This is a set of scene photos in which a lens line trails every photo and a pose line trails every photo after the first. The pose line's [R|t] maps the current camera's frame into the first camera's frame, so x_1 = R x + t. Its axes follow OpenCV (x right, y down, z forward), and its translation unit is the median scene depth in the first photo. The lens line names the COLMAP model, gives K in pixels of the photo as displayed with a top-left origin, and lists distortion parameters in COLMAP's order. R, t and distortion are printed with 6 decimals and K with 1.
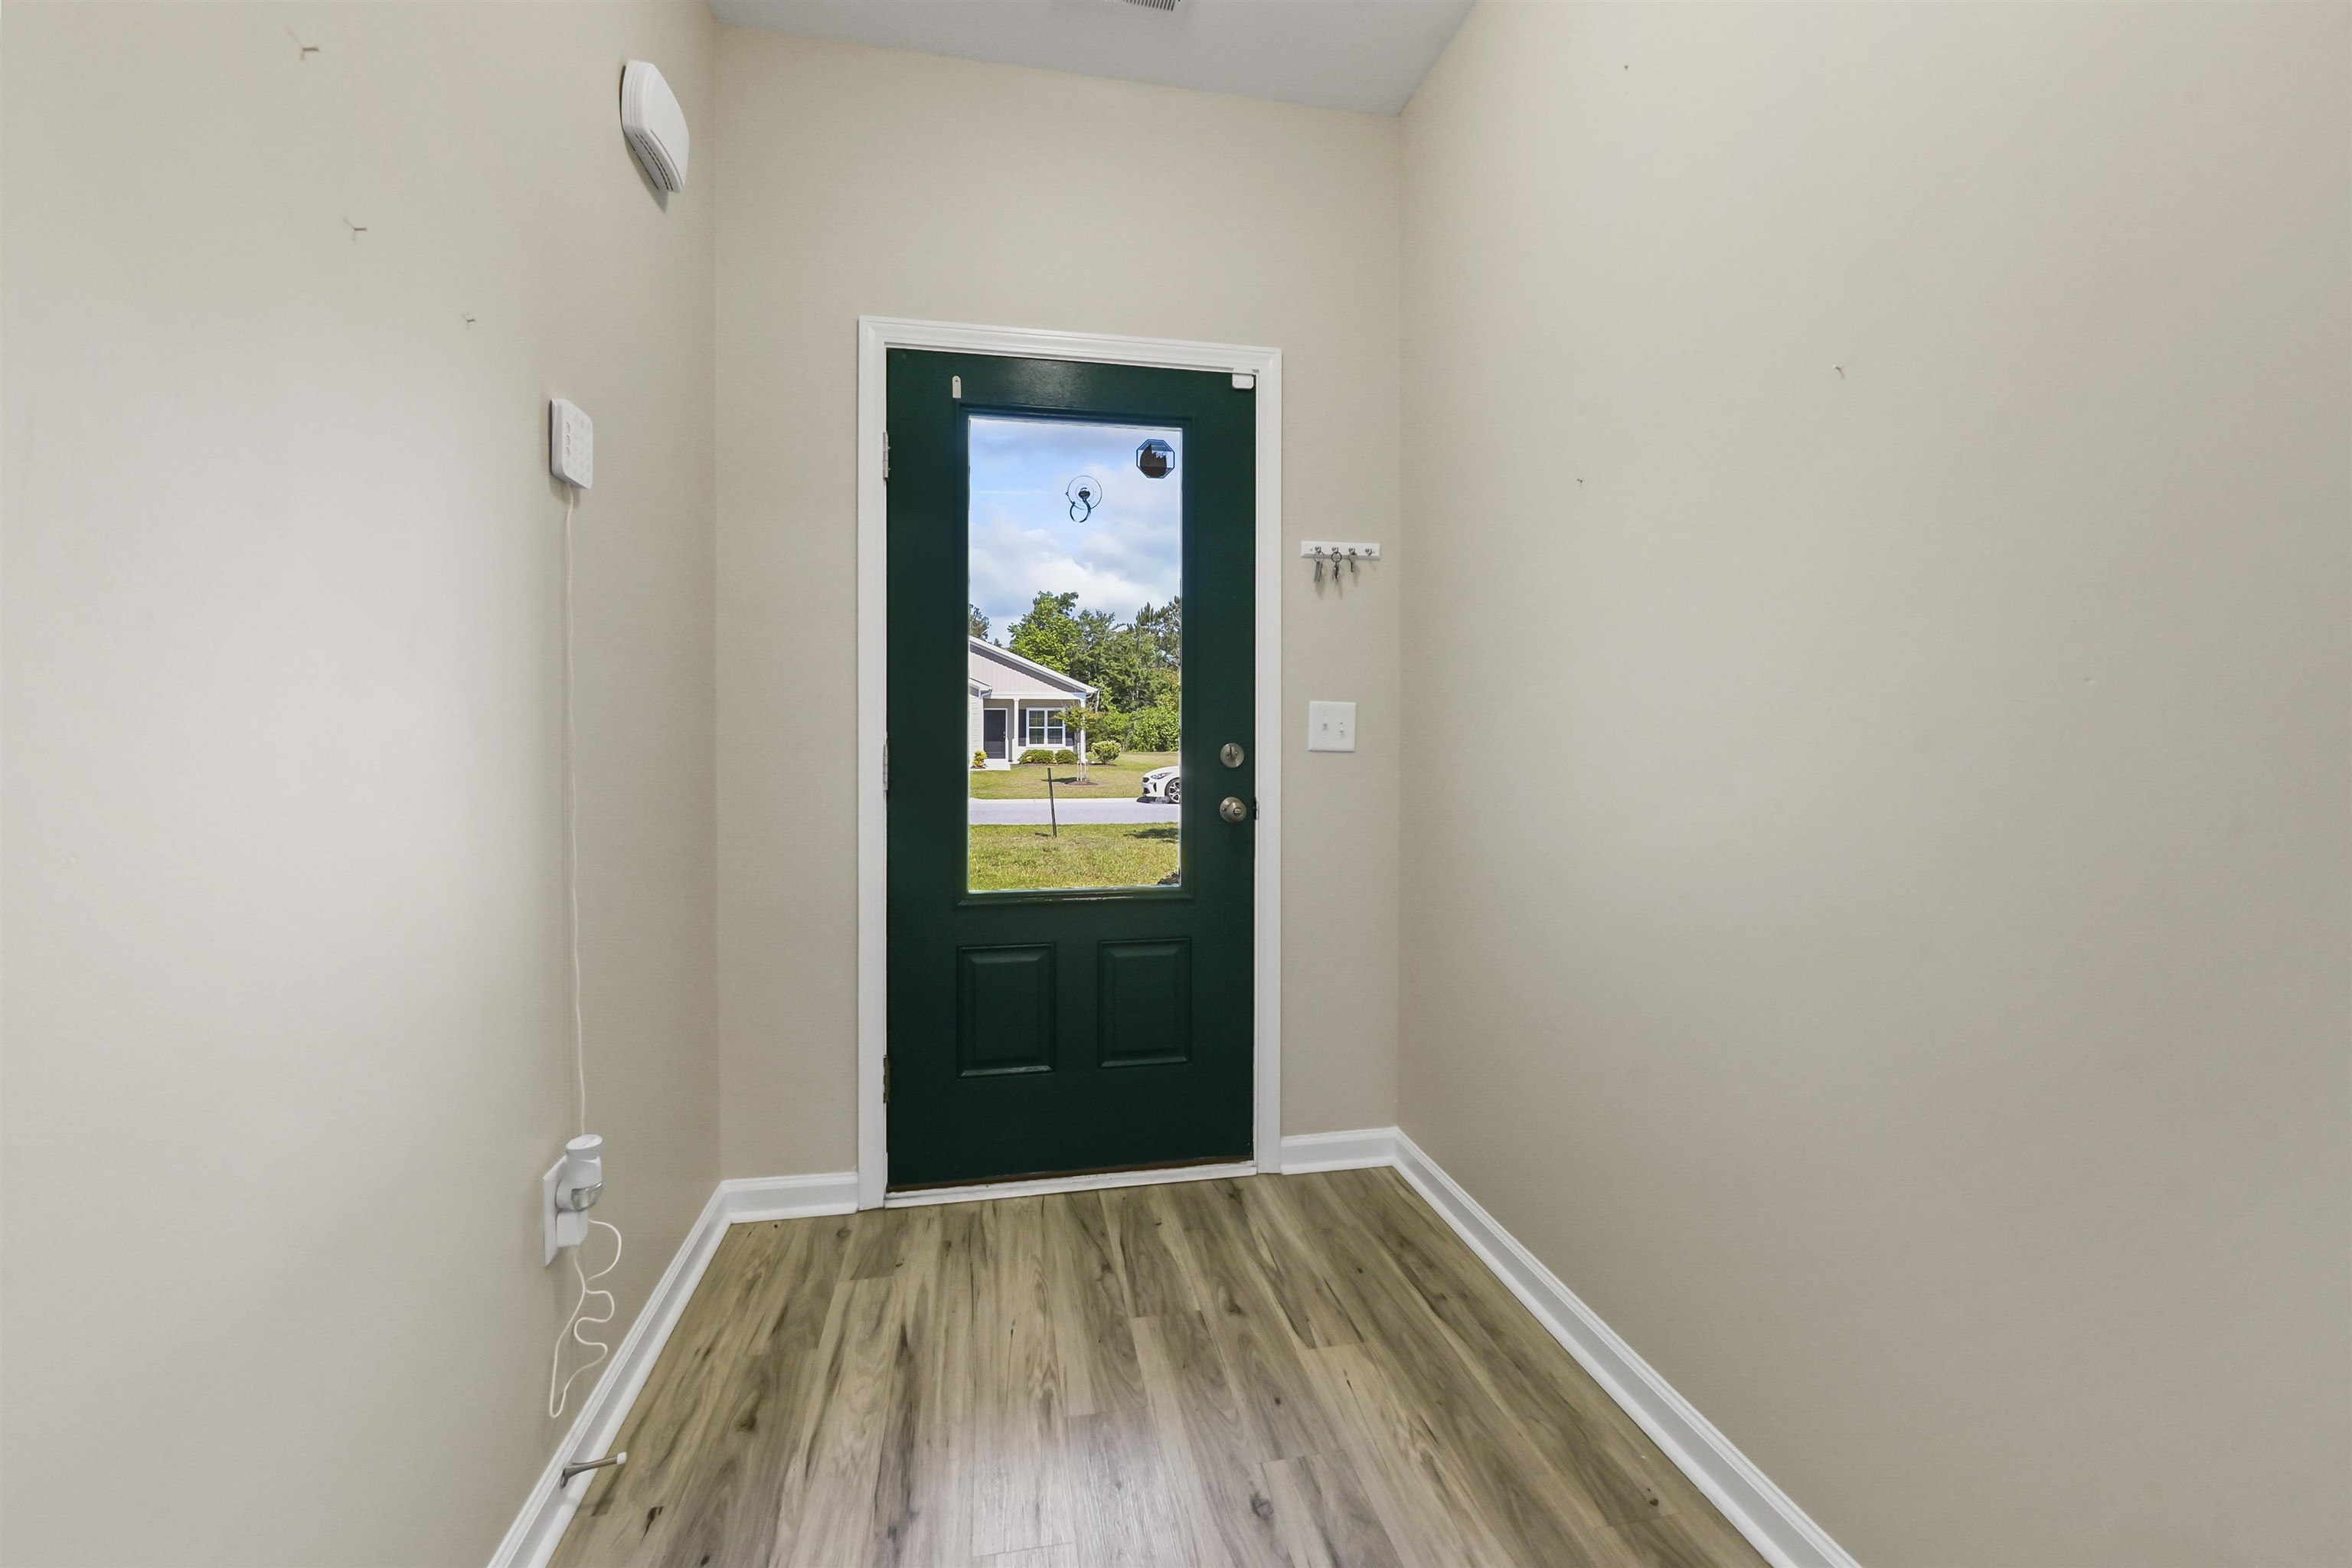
lens RADIAL K [[958.7, 0, 1176.0], [0, 958.7, 784.0], [0, 0, 1]] dist [-0.000779, 0.000446]
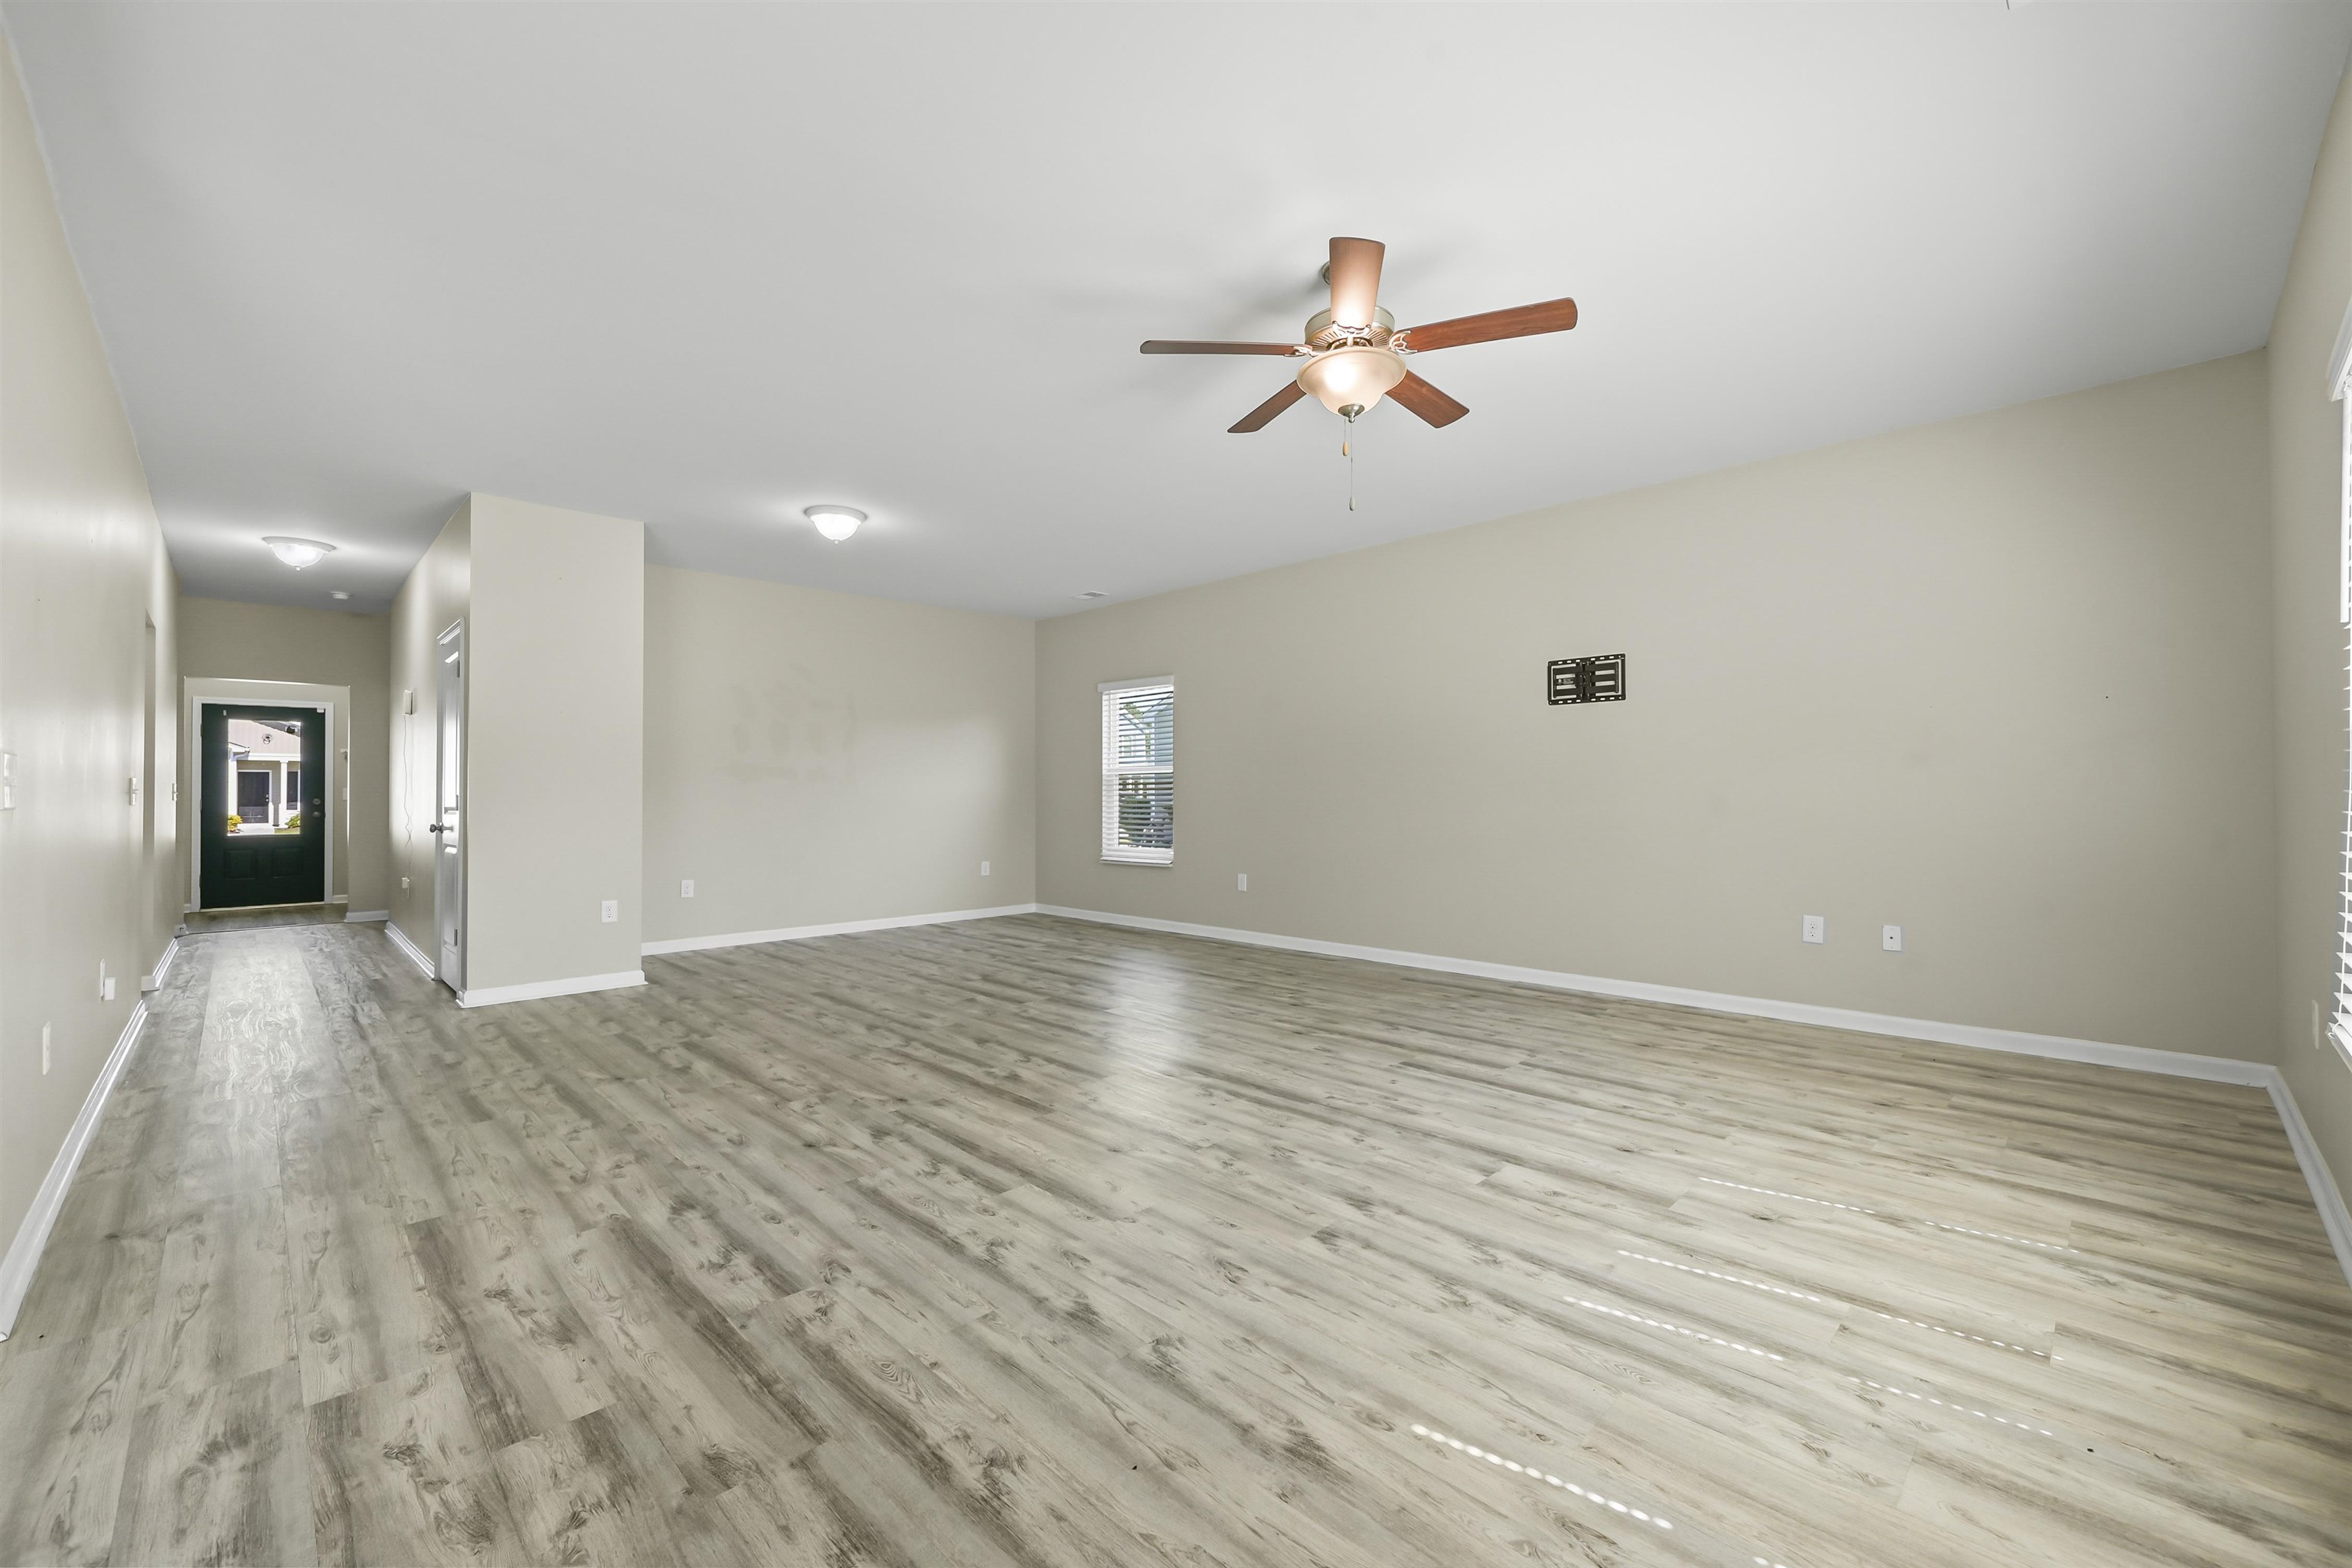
lens RADIAL K [[949.4, 0, 1176.0], [0, 949.4, 784.0], [0, 0, 1]] dist [-0.001004, 0.000090]
pose [[0.835294, -0.005721, 0.549774, 0.842228], [0.038695, 0.998078, -0.048406, 0.217980], [-0.548440, 0.061707, 0.833910, -4.120096]]
